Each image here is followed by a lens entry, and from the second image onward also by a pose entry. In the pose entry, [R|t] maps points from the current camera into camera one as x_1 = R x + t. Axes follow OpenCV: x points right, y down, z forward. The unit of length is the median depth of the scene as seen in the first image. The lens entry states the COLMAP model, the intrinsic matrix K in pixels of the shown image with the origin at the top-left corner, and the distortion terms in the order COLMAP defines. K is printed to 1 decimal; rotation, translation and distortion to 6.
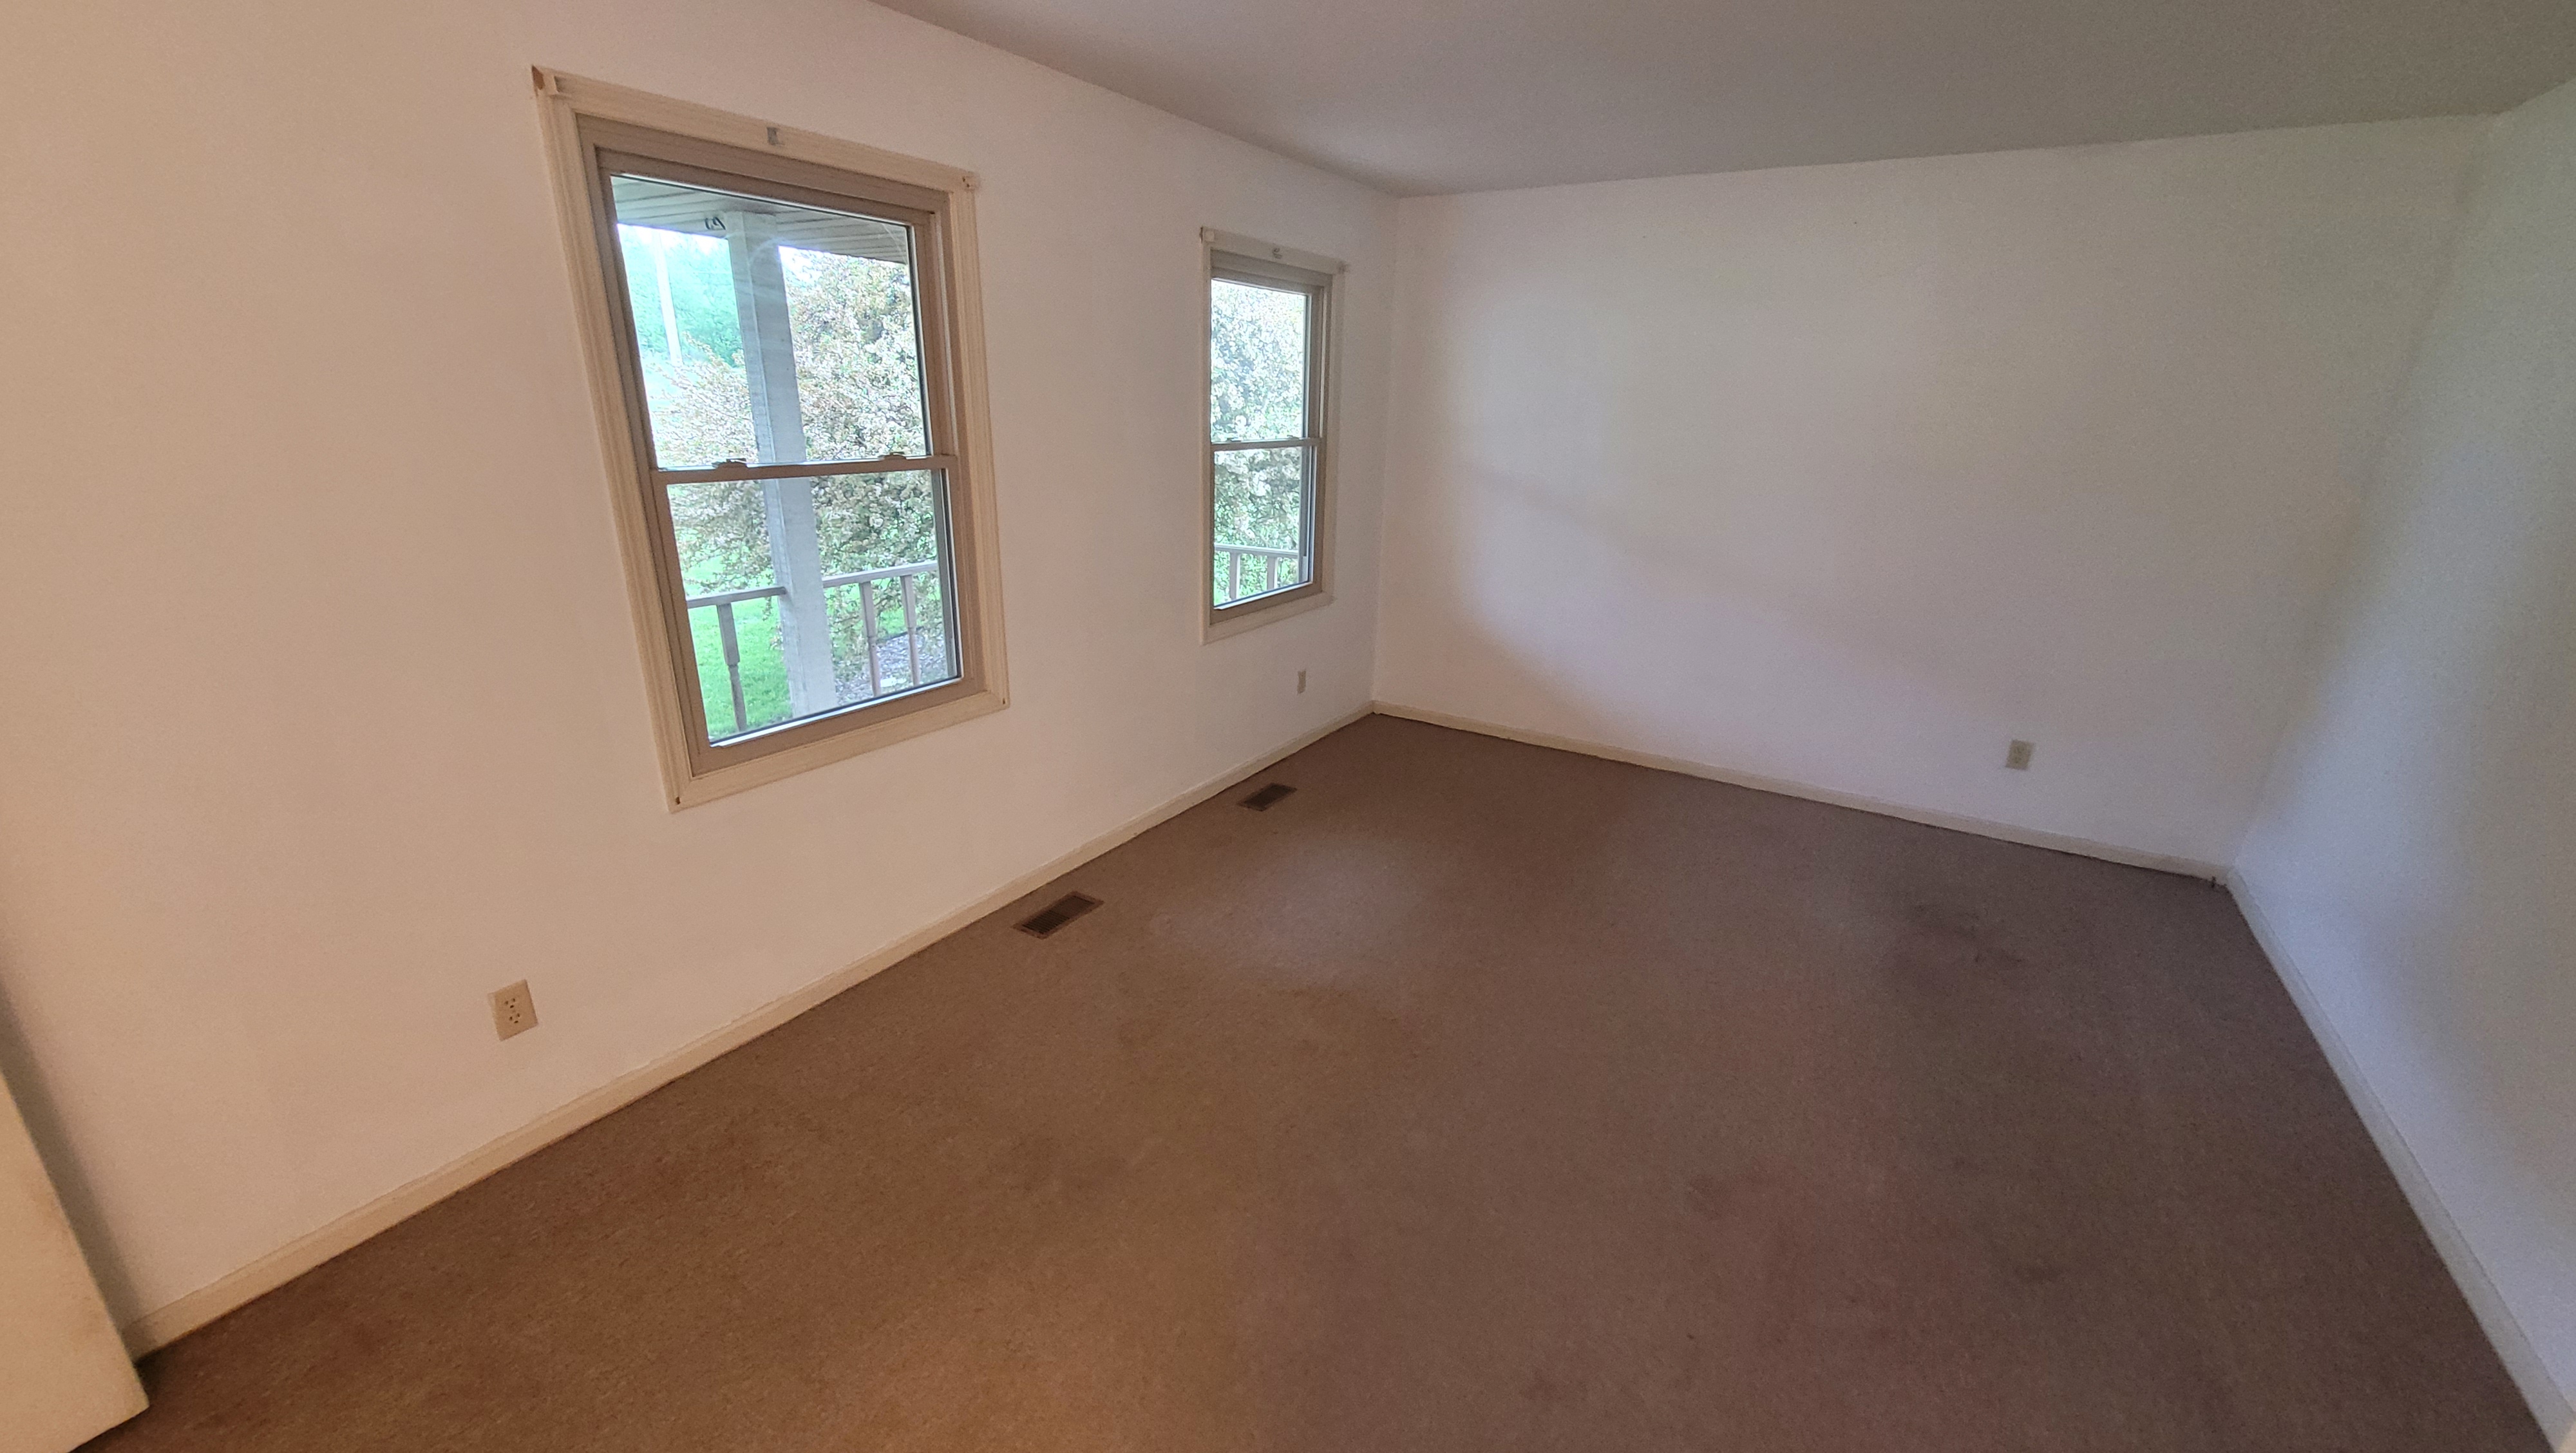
lens RADIAL K [[1013.5, 0, 1291.9], [0, 1013.5, 704.2], [0, 0, 1]] dist [0.005771, 0.000065]
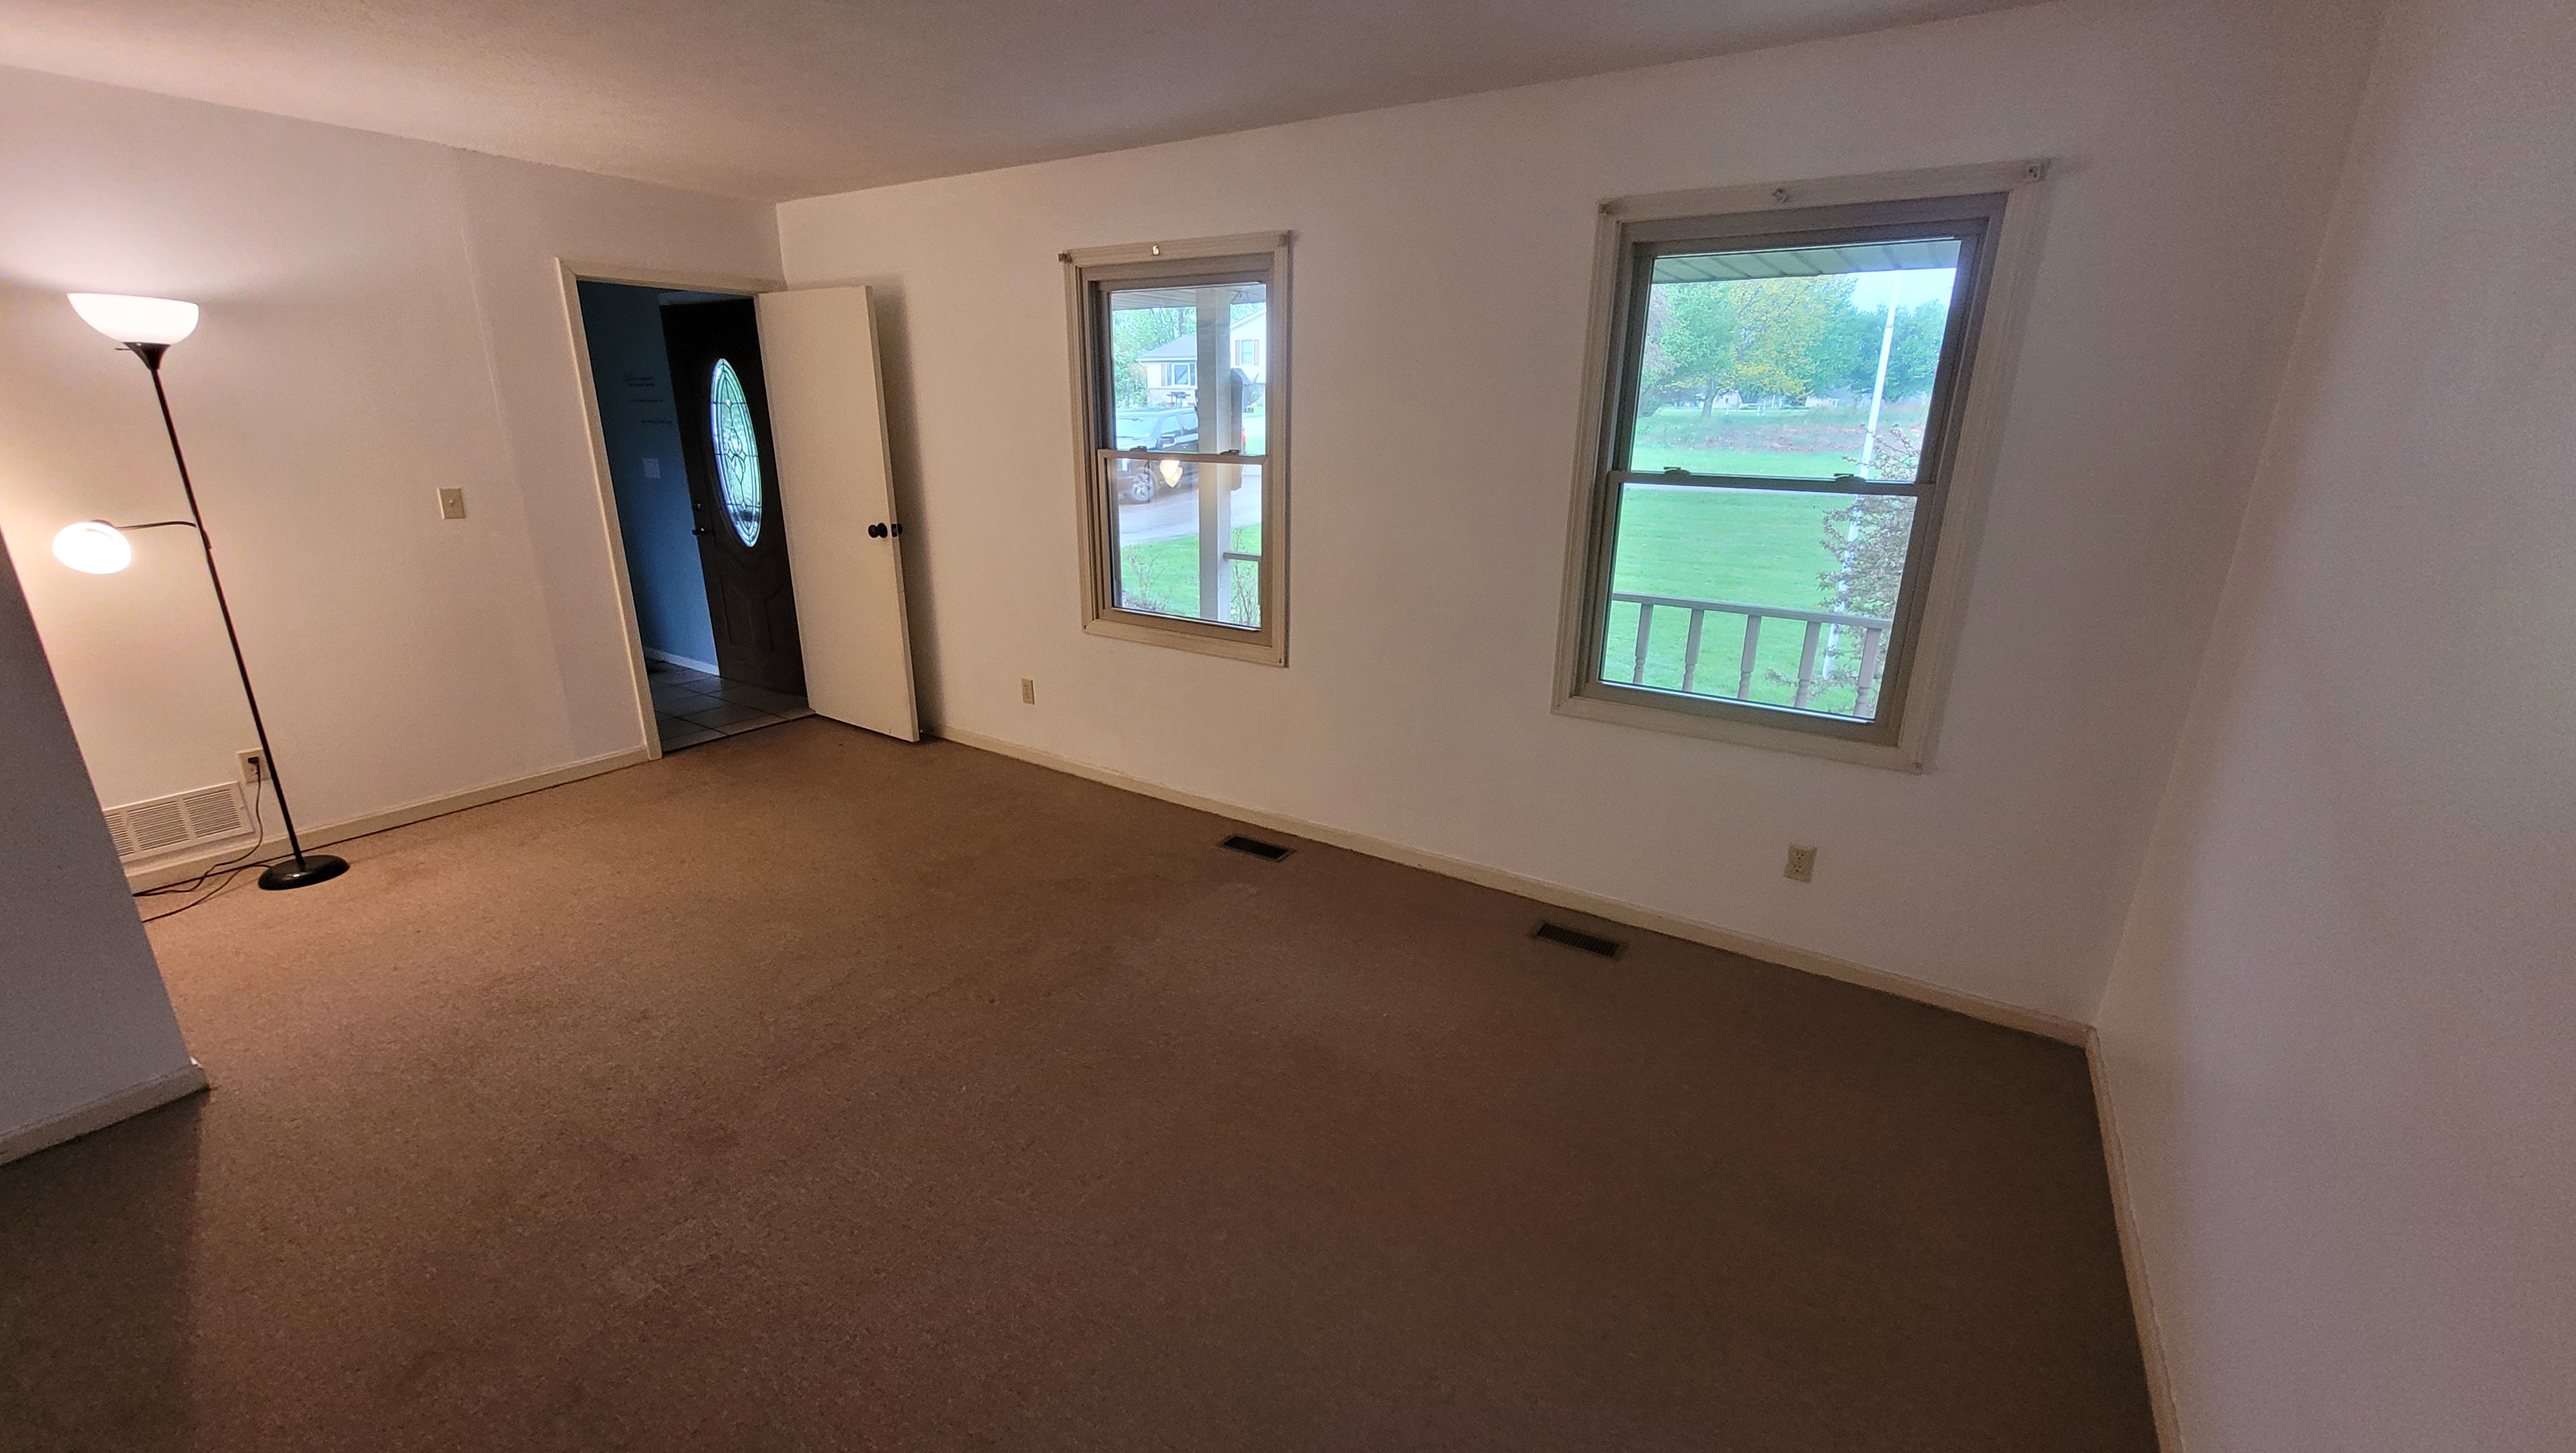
lens RADIAL K [[1013.5, 0, 1299.6], [0, 1013.5, 735.8], [0, 0, 1]] dist [0.005771, 0.000065]
pose [[-0.003716, 0.249564, -0.968351, 0.712258], [-0.328654, 0.914261, 0.236885, -0.168164], [0.944443, 0.319132, 0.078623, 0.742841]]
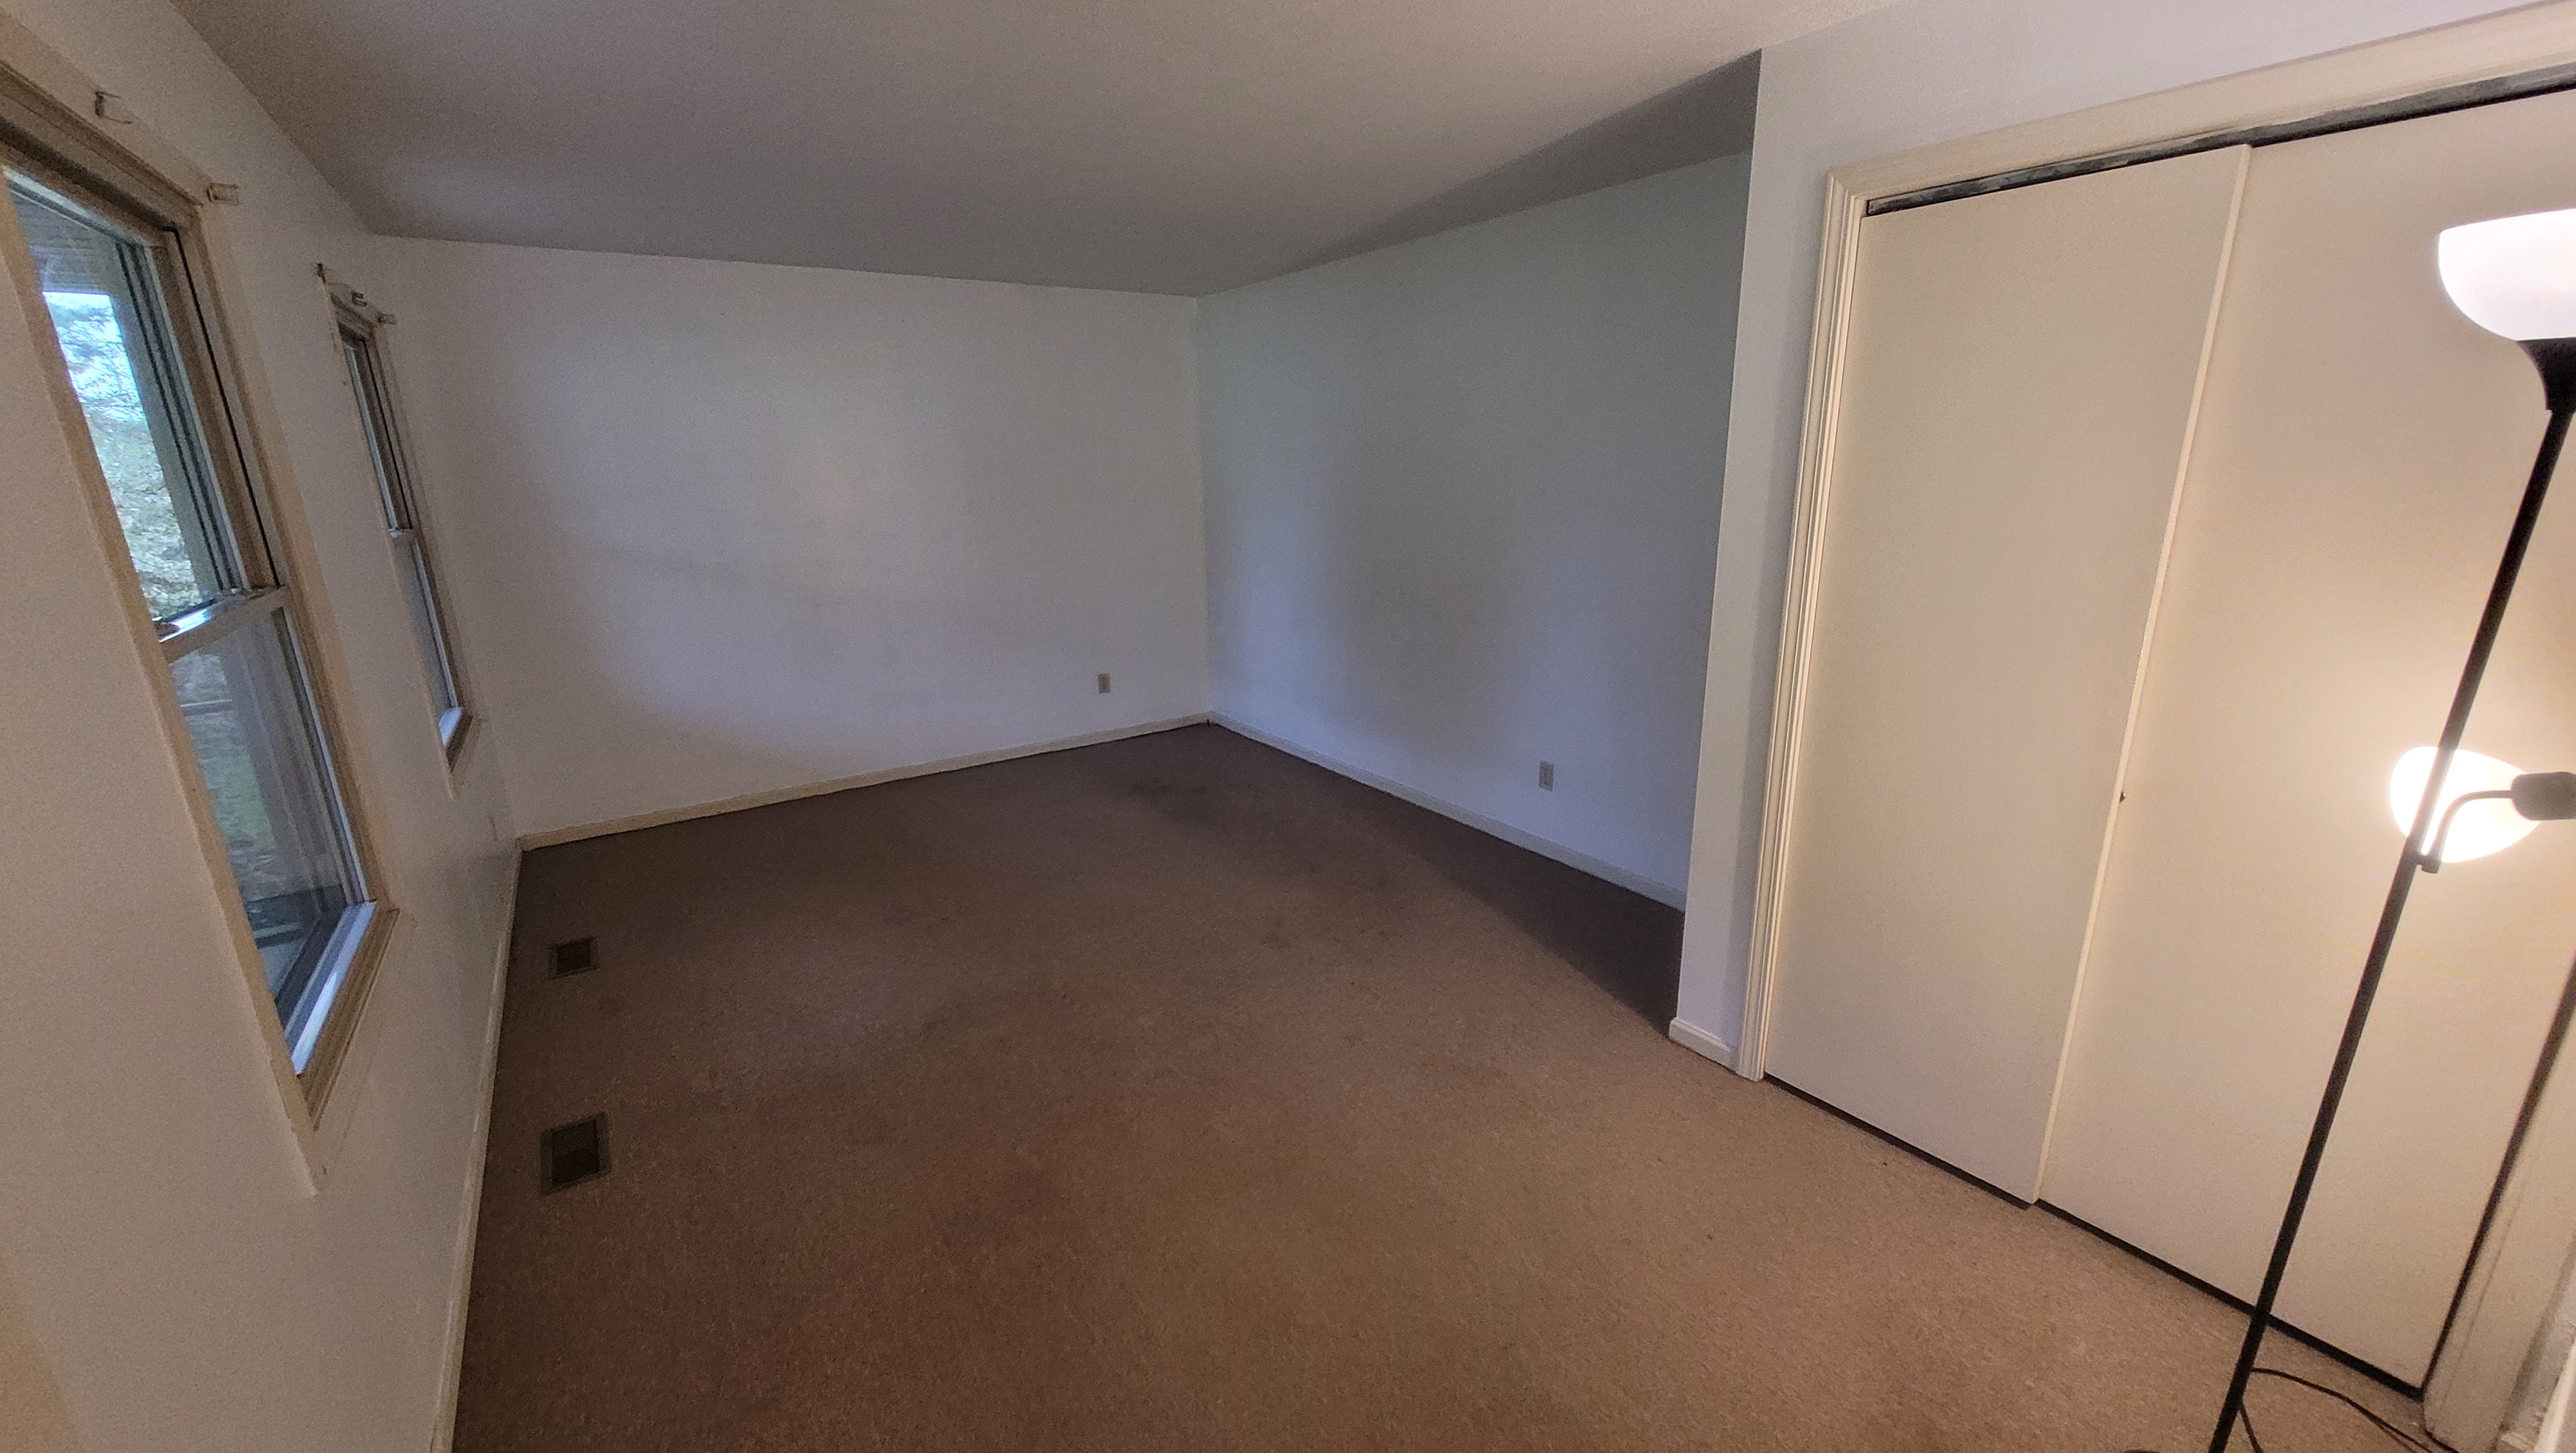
lens RADIAL K [[1013.5, 0, 1280.0], [0, 1013.5, 725.0], [0, 0, 1]] dist [0.005771, 0.000065]
pose [[0.412764, -0.274294, 0.868556, -0.479601], [0.296698, 0.942059, 0.156506, -0.047632], [-0.861160, 0.193099, 0.470231, 0.090728]]
